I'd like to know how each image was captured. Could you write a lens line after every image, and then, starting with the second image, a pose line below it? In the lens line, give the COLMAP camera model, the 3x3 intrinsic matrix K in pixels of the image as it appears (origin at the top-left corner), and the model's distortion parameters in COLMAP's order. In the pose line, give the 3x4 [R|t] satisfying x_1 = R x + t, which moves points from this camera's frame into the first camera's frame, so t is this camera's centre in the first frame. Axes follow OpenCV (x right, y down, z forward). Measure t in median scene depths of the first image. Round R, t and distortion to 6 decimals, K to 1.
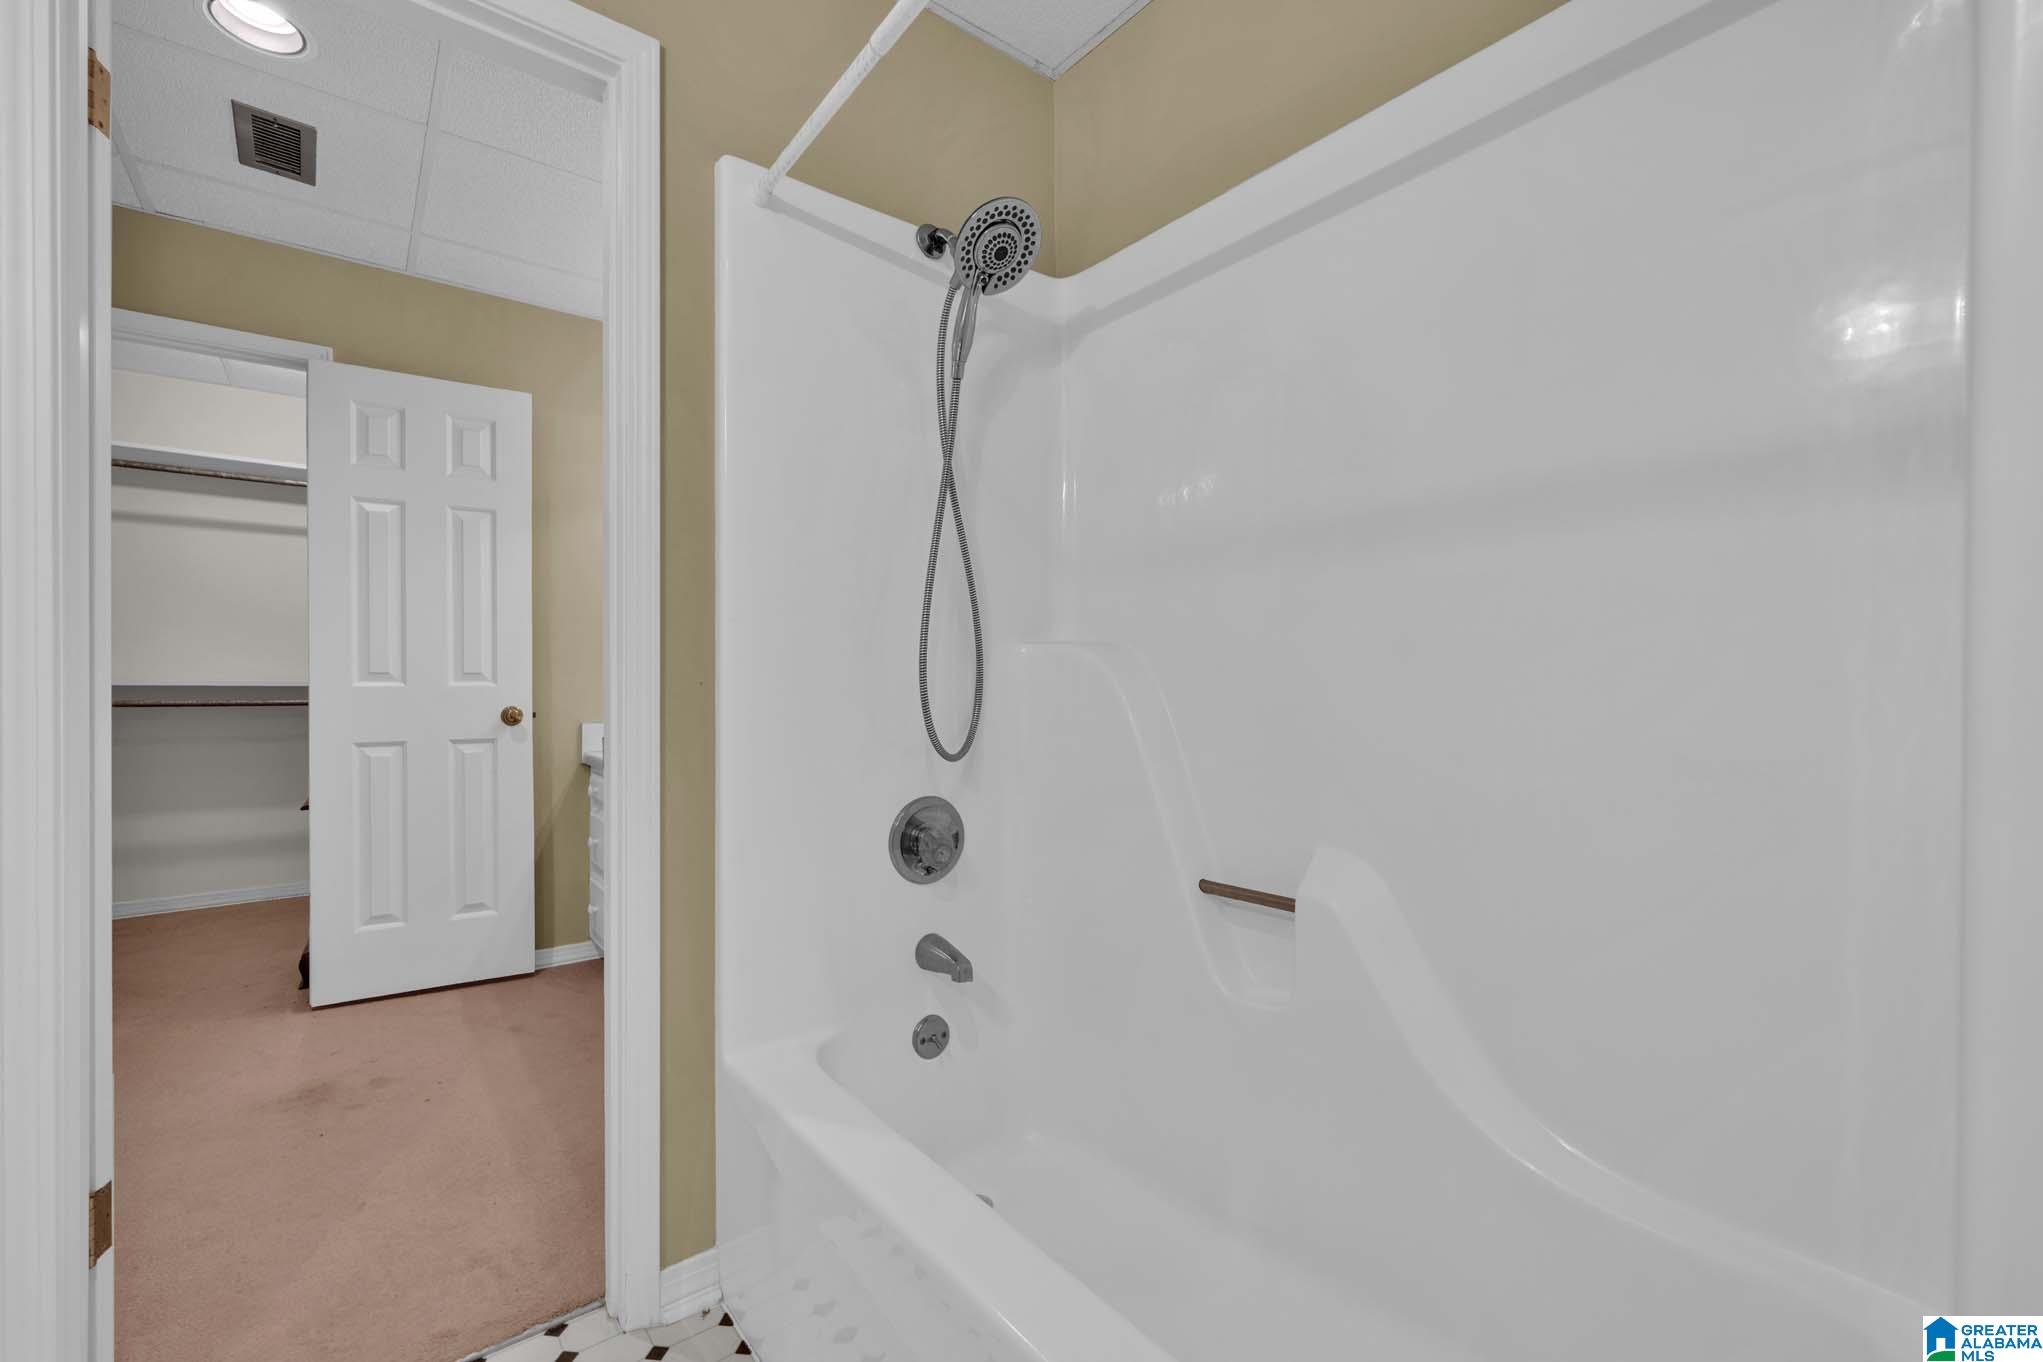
lens RADIAL K [[861.6, 0, 1029.1], [0, 861.6, 684.8], [0, 0, 1]] dist [-0.012009, -0.001359]
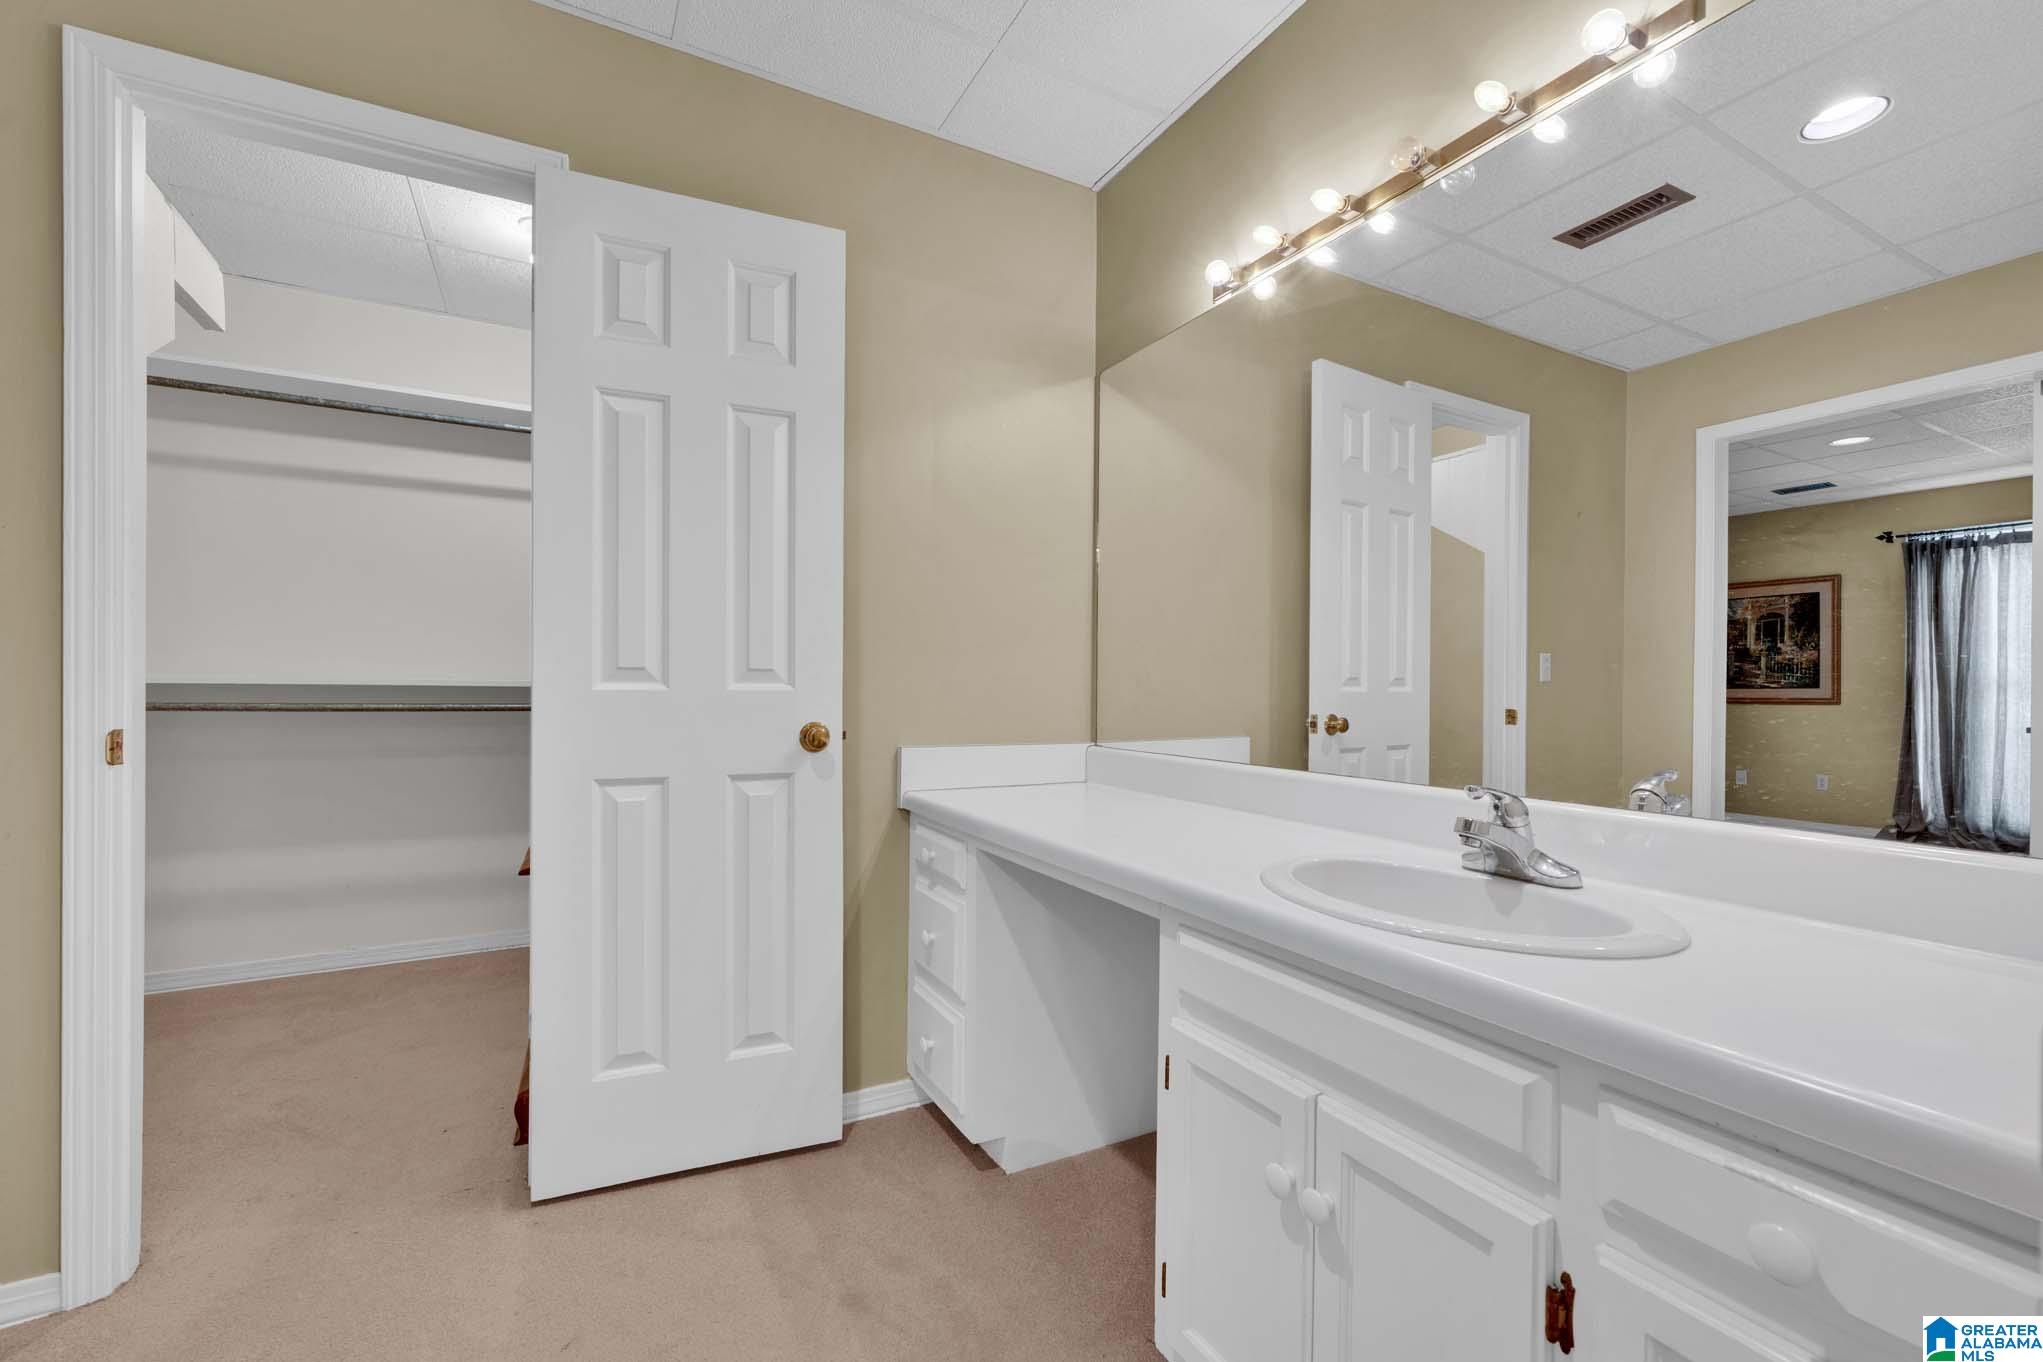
lens RADIAL K [[861.6, 0, 1019.2], [0, 861.6, 684.1], [0, 0, 1]] dist [-0.012009, -0.001359]
pose [[0.983108, 0.005097, -0.182955, -0.343570], [-0.005896, 0.999975, -0.003821, -0.001507], [0.182931, 0.004835, 0.983114, 0.407611]]
